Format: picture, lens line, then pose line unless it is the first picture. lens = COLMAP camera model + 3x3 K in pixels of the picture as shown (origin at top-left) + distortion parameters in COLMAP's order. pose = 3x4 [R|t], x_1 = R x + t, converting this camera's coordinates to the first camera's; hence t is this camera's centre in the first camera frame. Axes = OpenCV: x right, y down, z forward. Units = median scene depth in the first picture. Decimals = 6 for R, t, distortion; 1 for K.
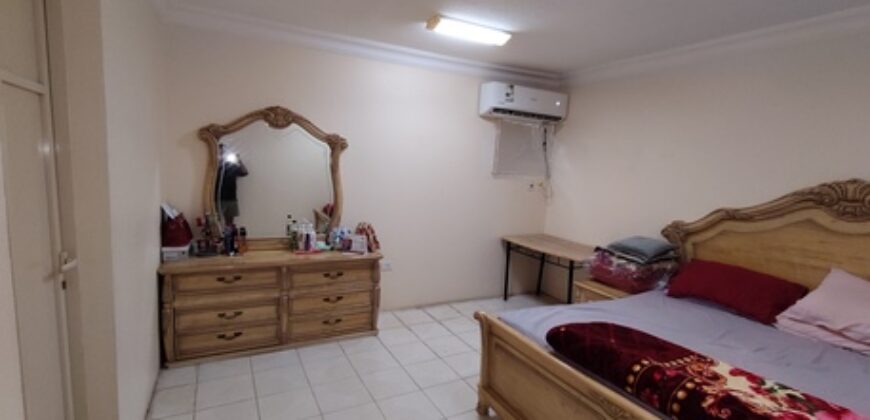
lens RADIAL K [[388.5, 0, 435.0], [0, 388.5, 210.0], [0, 0, 1]] dist [-0.001904, -0.000983]
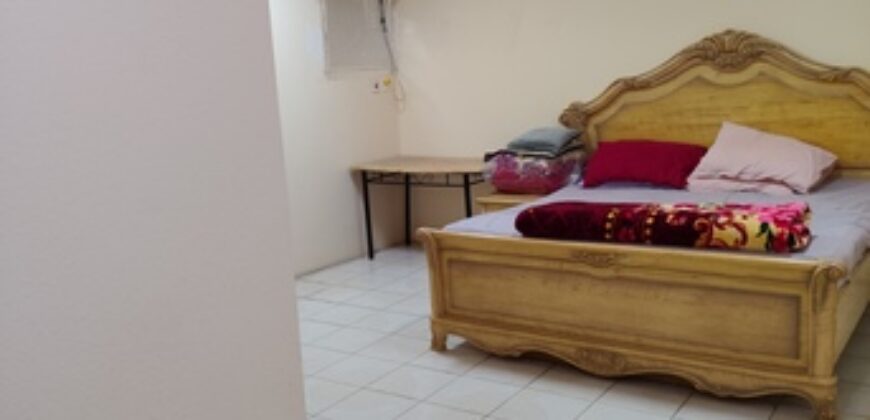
lens RADIAL K [[771.9, 0, 435.0], [0, 771.9, 210.0], [0, 0, 1]] dist [0.011143, -0.000691]
pose [[0.879815, -0.182386, 0.438931, -0.421418], [0.154964, 0.983061, 0.097867, 0.049978], [-0.449346, -0.018086, 0.893175, -0.349900]]
